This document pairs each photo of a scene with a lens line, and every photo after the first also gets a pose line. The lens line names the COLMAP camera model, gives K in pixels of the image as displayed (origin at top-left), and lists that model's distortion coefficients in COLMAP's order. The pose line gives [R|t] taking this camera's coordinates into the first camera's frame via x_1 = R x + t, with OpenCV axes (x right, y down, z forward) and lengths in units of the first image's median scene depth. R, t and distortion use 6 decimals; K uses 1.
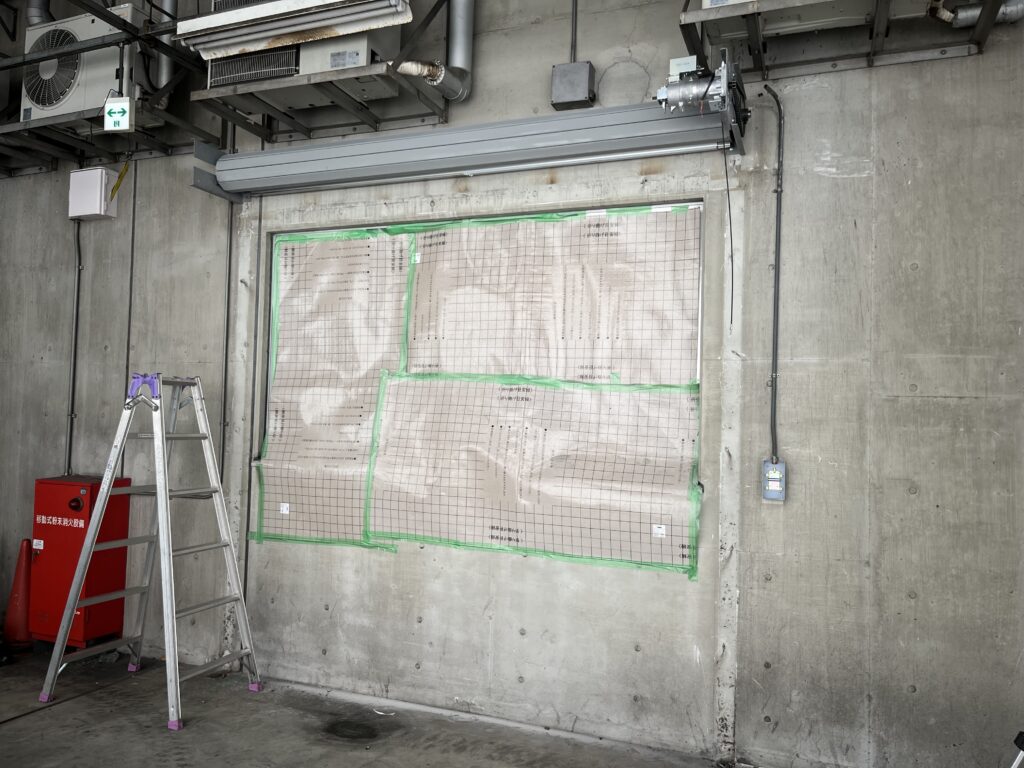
lens RADIAL K [[780.1, 0, 516.4], [0, 780.1, 390.0], [0, 0, 1]] dist [0.061927, -0.087497]
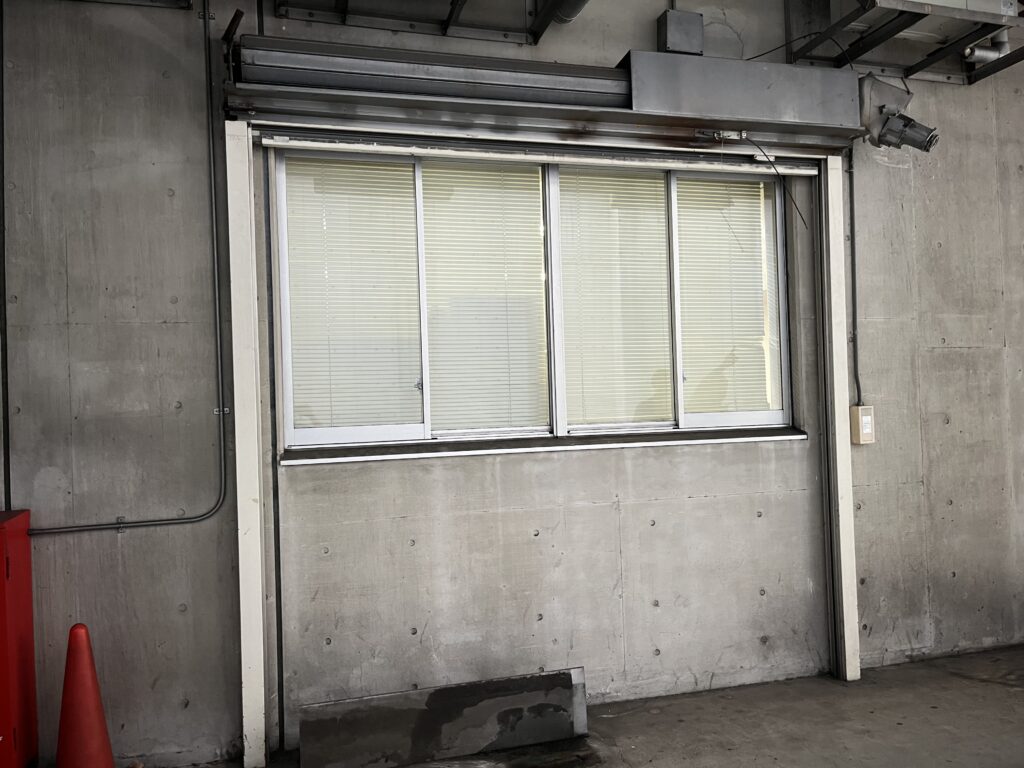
lens RADIAL K [[780.1, 0, 510.2], [0, 780.1, 386.4], [0, 0, 1]] dist [0.061927, -0.087497]
pose [[0.797566, -0.044374, 0.601597, -0.703031], [0.028446, 0.998948, 0.035970, 0.004274], [-0.602561, -0.011575, 0.797989, 0.346568]]
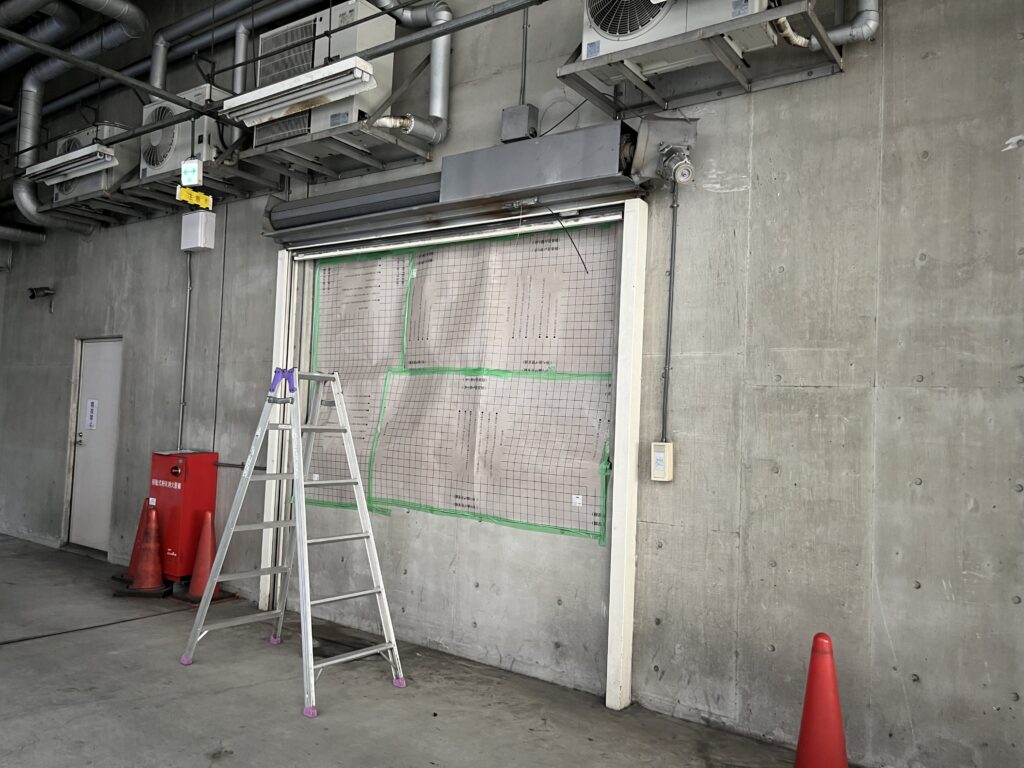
lens RADIAL K [[780.1, 0, 508.4], [0, 780.1, 384.0], [0, 0, 1]] dist [0.061927, -0.087497]
pose [[0.969174, 0.001443, -0.246374, 0.349009], [-0.004571, 0.999916, -0.012126, 0.017840], [0.246336, 0.012879, 0.969099, -0.145823]]
